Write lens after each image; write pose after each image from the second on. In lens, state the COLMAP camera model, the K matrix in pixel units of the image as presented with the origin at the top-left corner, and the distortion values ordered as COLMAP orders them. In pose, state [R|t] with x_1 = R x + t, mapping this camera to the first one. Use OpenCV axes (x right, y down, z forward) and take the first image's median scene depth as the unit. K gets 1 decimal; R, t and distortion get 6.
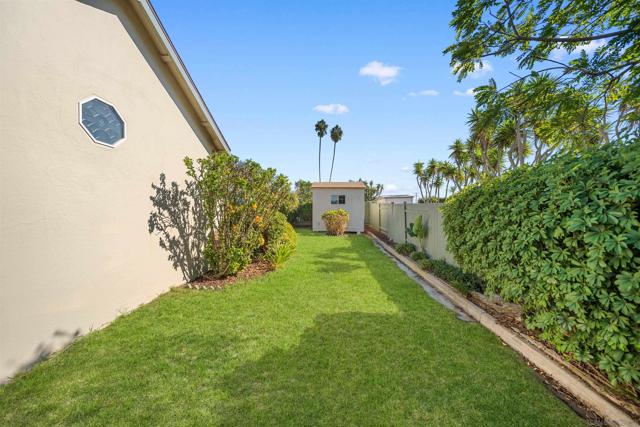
lens RADIAL K [[218.0, 0, 321.4], [0, 218.0, 211.8], [0, 0, 1]] dist [-0.004403, 0.000224]
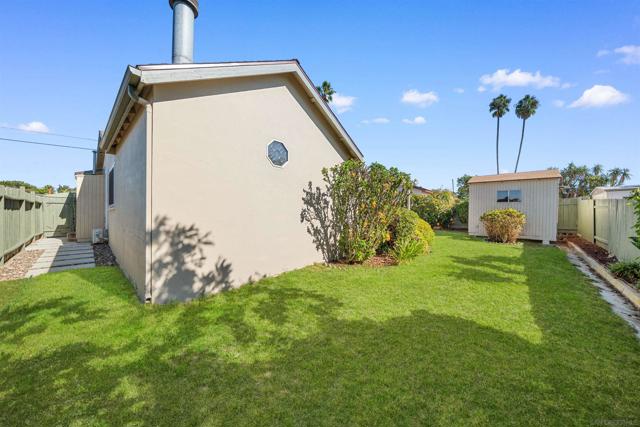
lens RADIAL K [[218.0, 0, 318.8], [0, 218.0, 211.6], [0, 0, 1]] dist [-0.004403, 0.000224]
pose [[0.765289, 0.002743, -0.643681, 0.187344], [-0.007477, 0.999961, -0.004628, 0.022187], [0.643644, 0.008354, 0.765280, -0.042585]]
